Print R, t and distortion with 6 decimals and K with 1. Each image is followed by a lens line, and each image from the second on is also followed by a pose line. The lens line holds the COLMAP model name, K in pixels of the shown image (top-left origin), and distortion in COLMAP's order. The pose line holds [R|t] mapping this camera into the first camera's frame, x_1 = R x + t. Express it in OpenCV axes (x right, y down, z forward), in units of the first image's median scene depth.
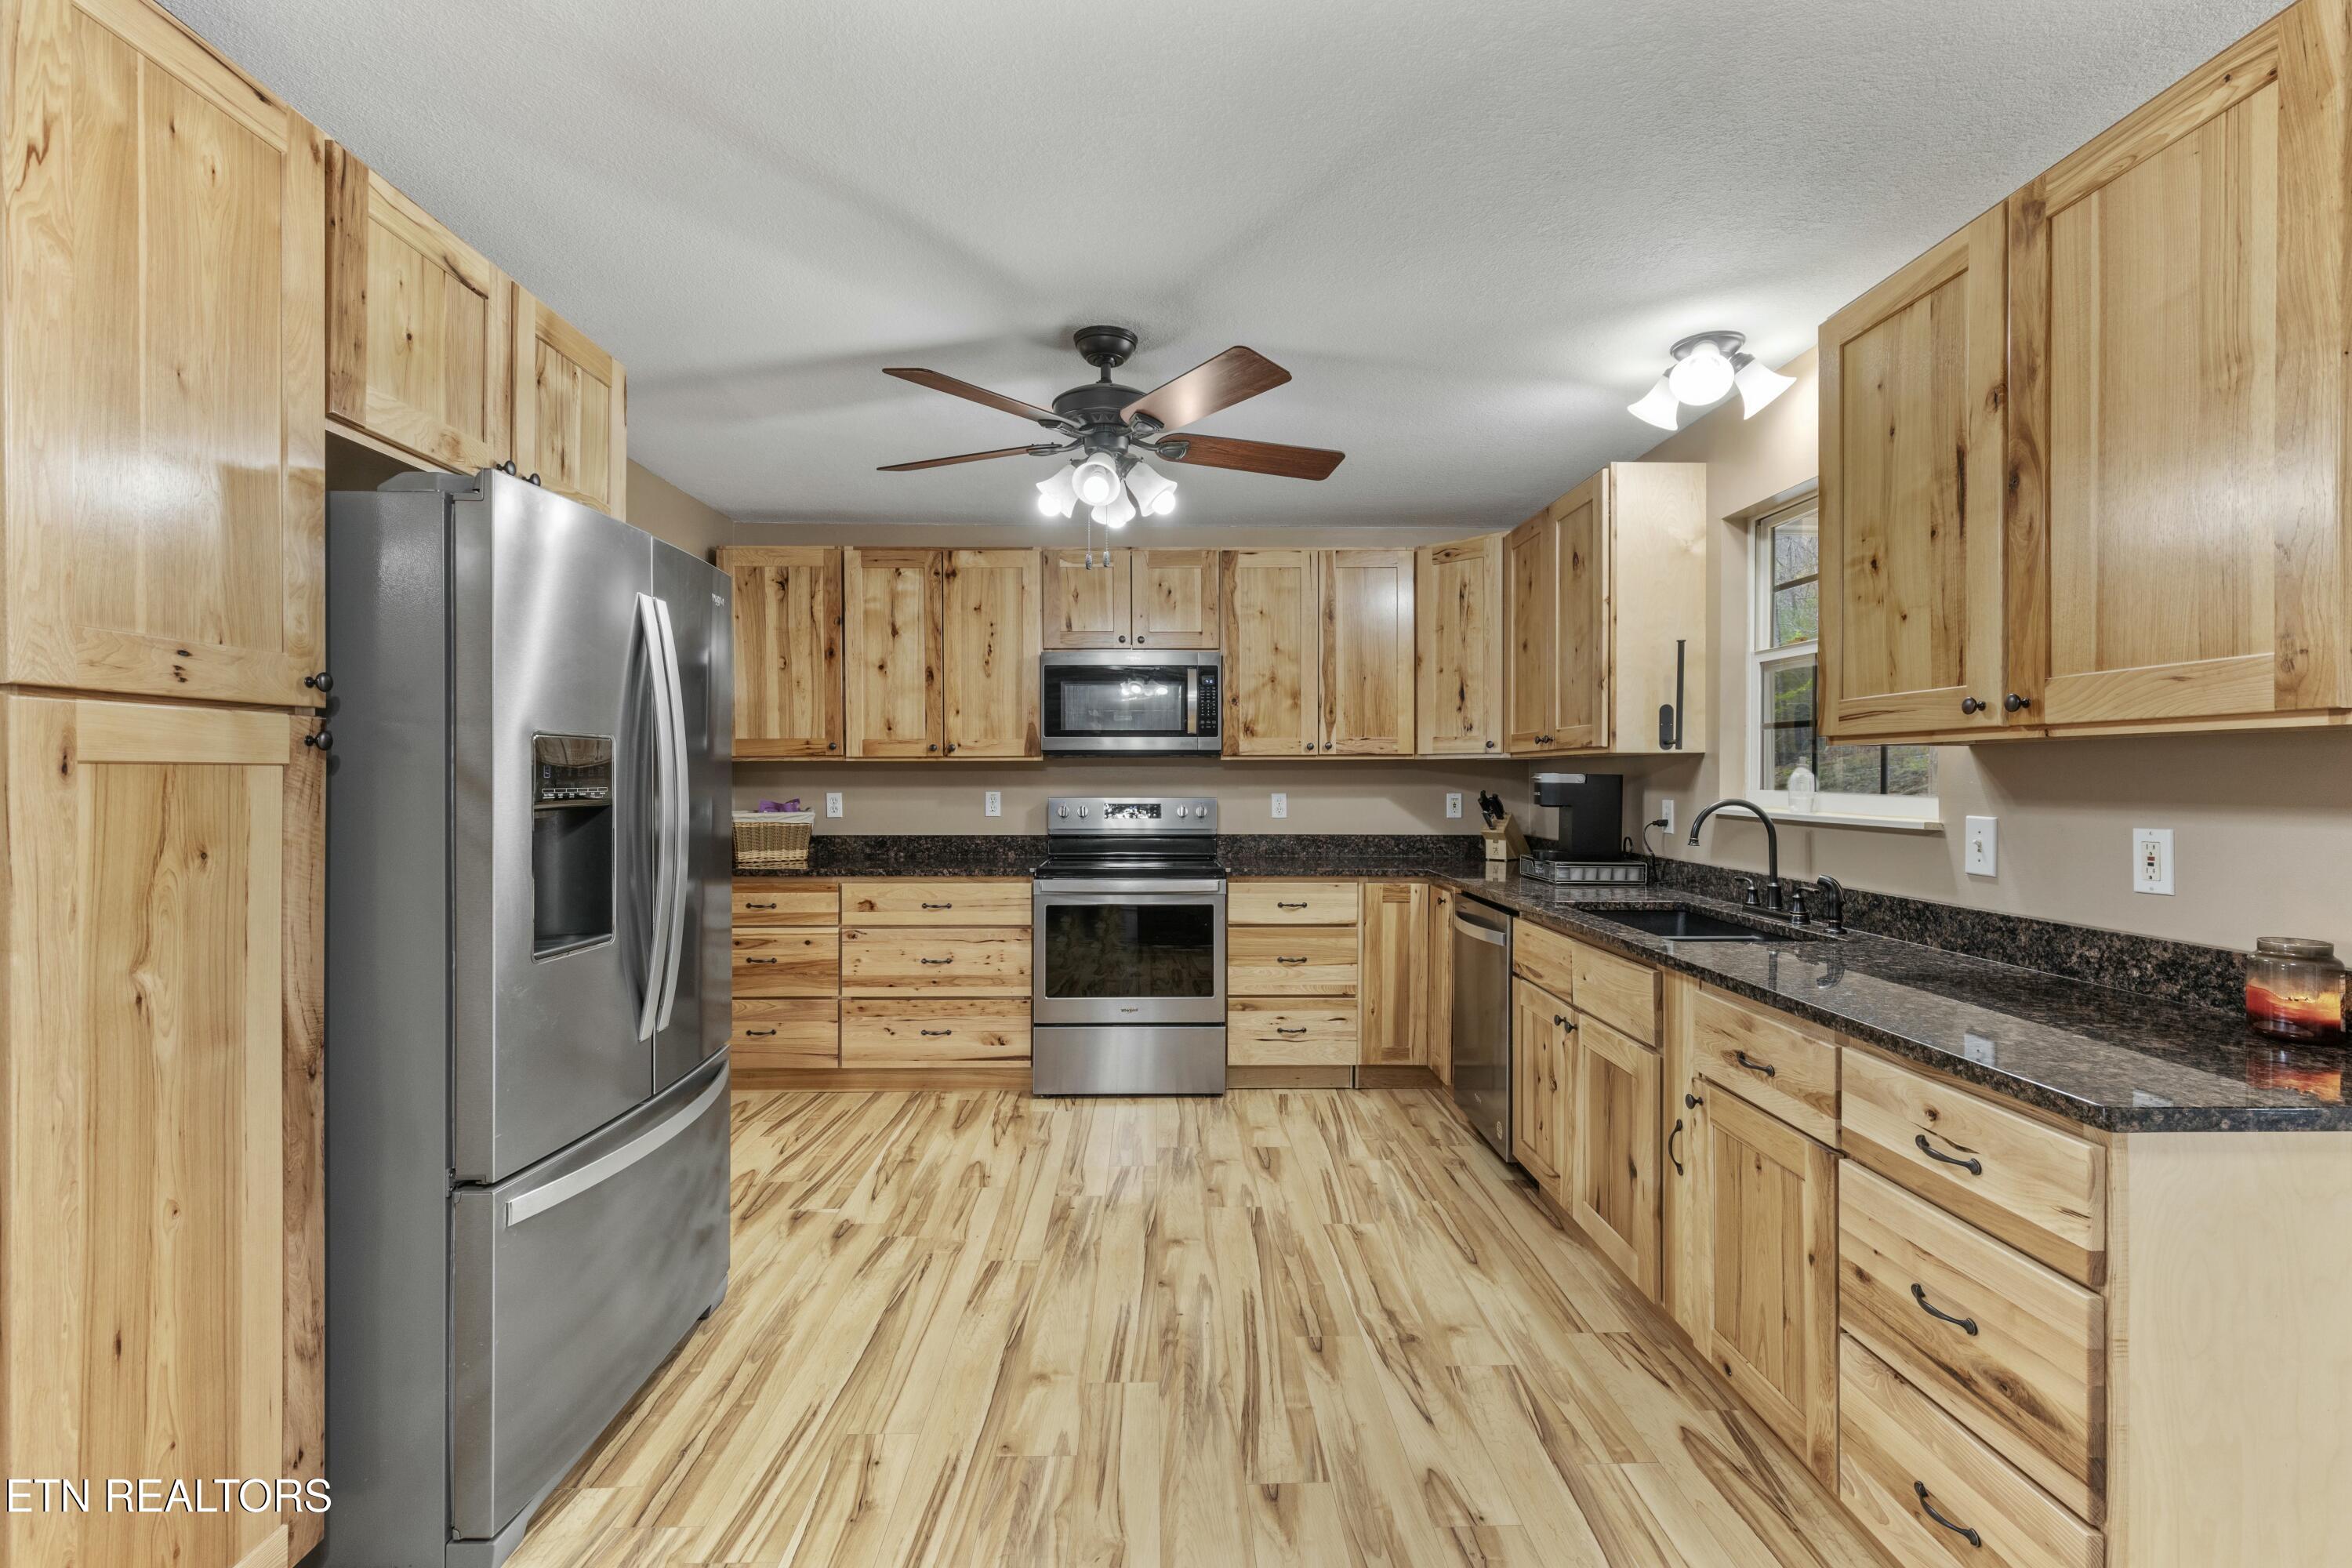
lens RADIAL K [[1051.7, 0, 1177.1], [0, 1051.7, 779.4], [0, 0, 1]] dist [0.009714, -0.000938]
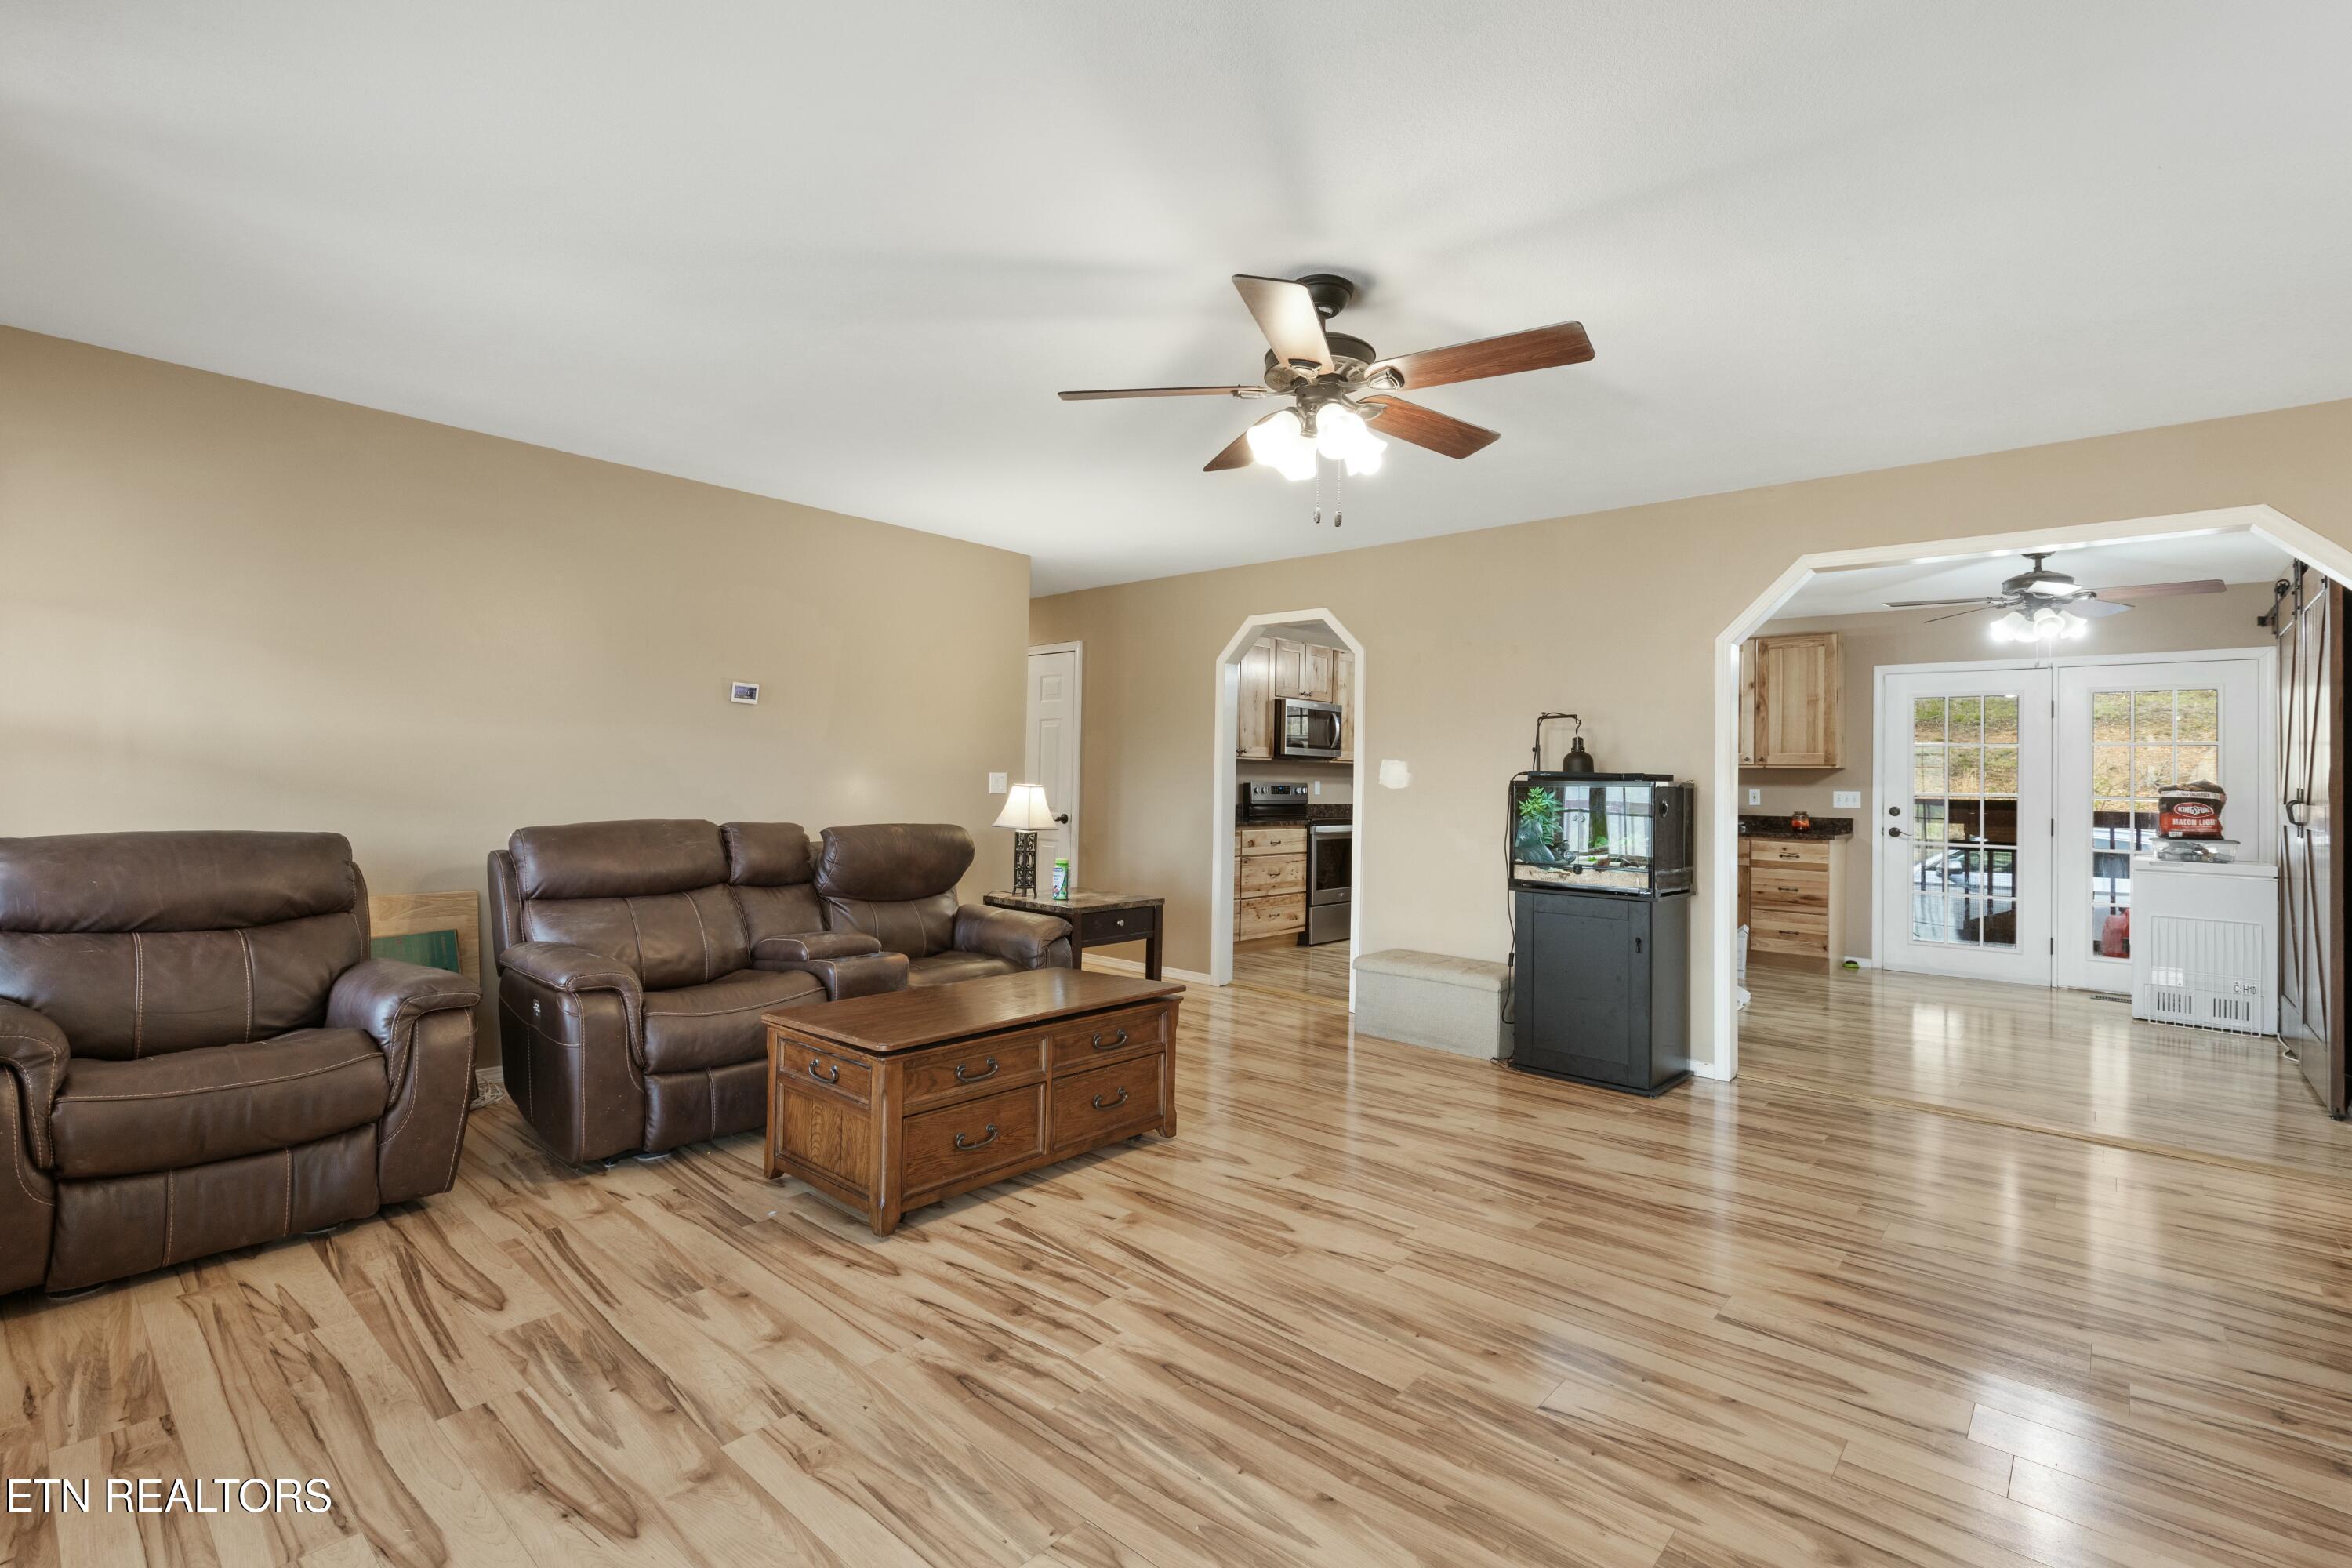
lens RADIAL K [[1051.7, 0, 1195.3], [0, 1051.7, 760.0], [0, 0, 1]] dist [0.009714, -0.000938]
pose [[0.674034, 0.031728, 0.738019, -2.560283], [-0.015024, 0.999459, -0.029247, 0.058550], [-0.738547, 0.008625, 0.674146, -0.123352]]
